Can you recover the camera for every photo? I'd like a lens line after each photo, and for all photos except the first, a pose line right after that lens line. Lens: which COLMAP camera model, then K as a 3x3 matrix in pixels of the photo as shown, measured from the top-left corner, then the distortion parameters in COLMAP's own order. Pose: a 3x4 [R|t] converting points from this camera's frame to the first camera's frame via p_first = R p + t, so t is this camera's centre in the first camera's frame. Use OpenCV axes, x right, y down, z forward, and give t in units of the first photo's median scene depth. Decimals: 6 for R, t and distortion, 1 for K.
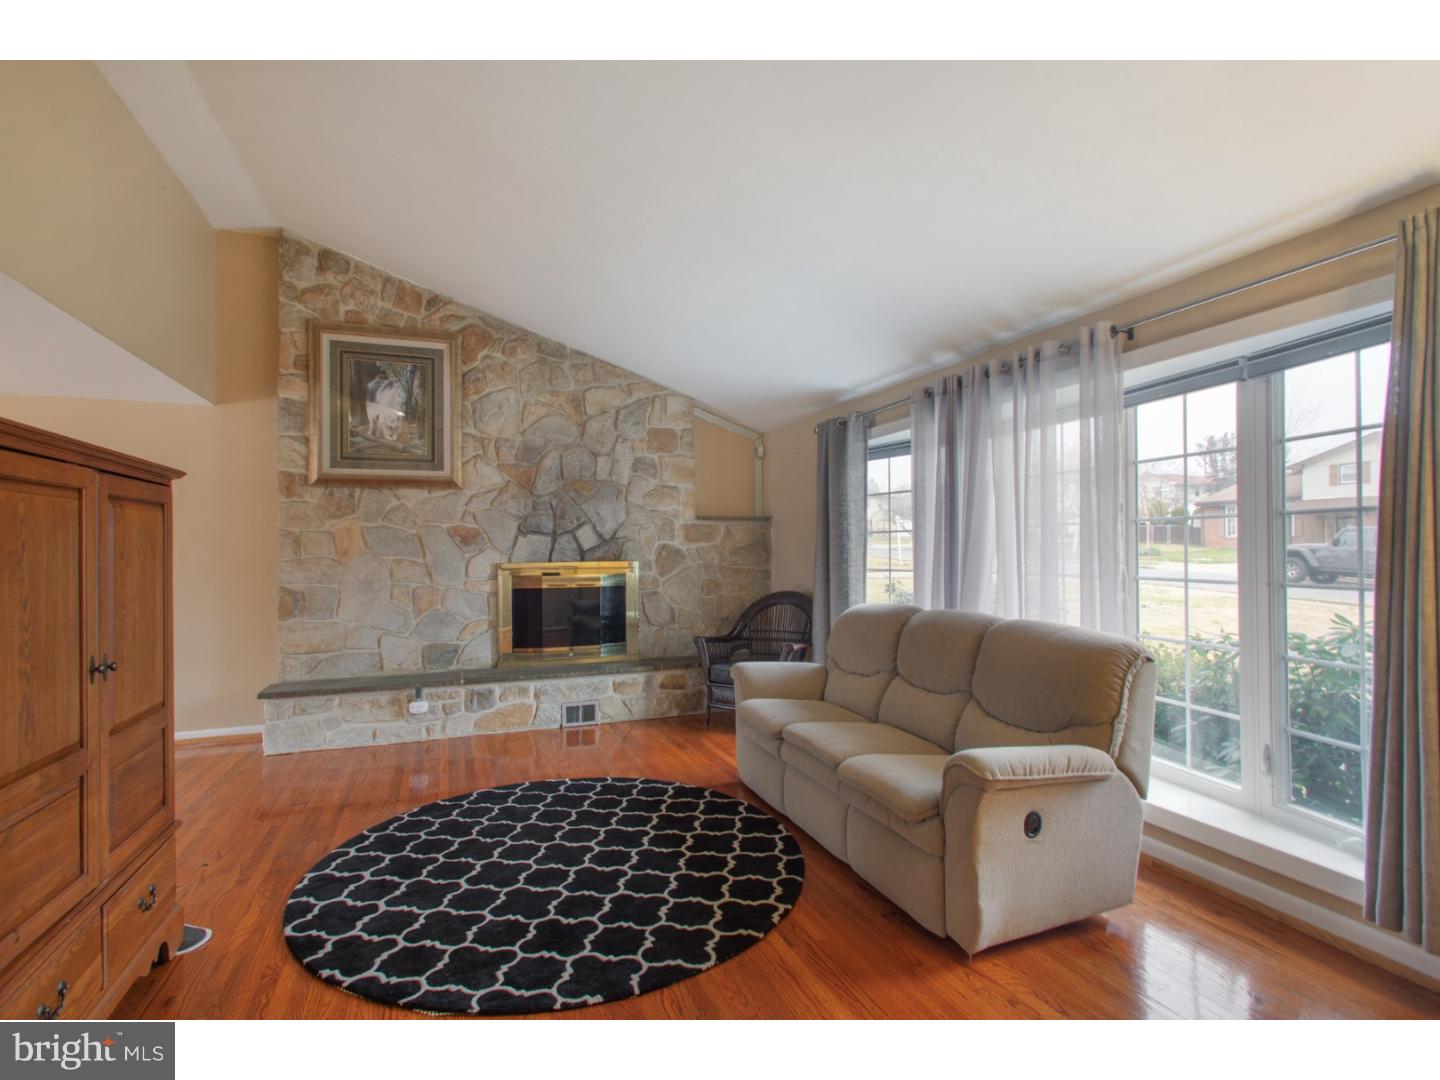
lens RADIAL K [[721.8, 0, 695.8], [0, 721.8, 545.6], [0, 0, 1]] dist [-0.040302, 0.021478]
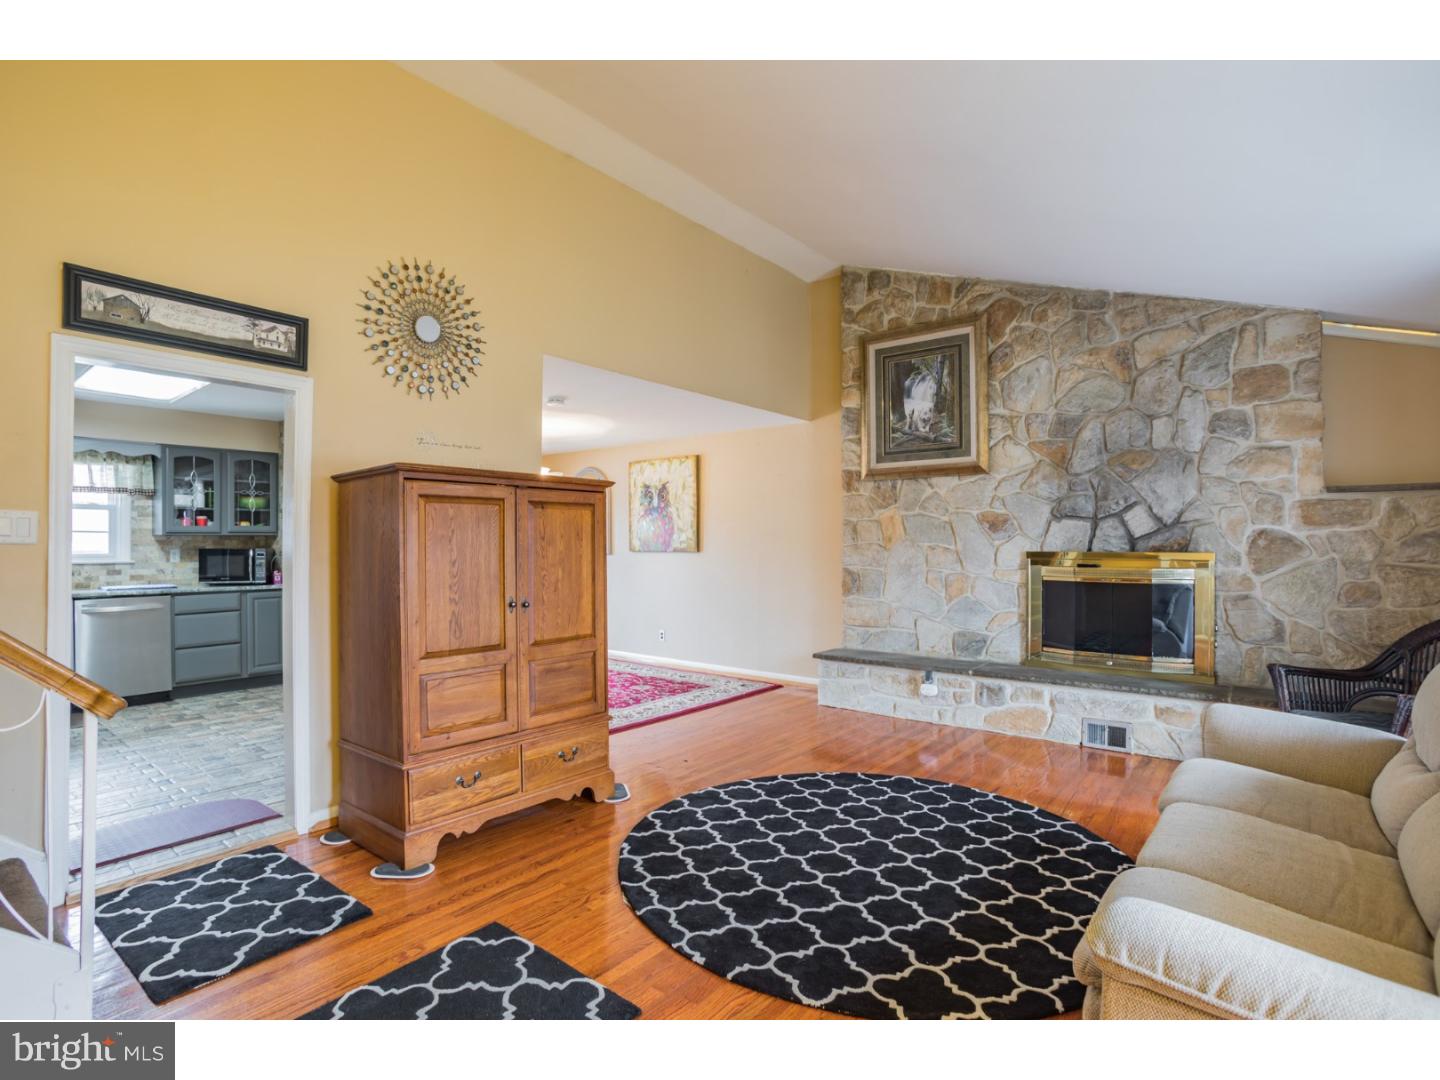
lens RADIAL K [[721.8, 0, 720.7], [0, 721.8, 540.6], [0, 0, 1]] dist [-0.040302, 0.021478]
pose [[0.493684, 0.005811, -0.869622, 0.350493], [0.001615, 0.999970, 0.007599, 0.003361], [0.869640, -0.005156, 0.493660, 0.225491]]
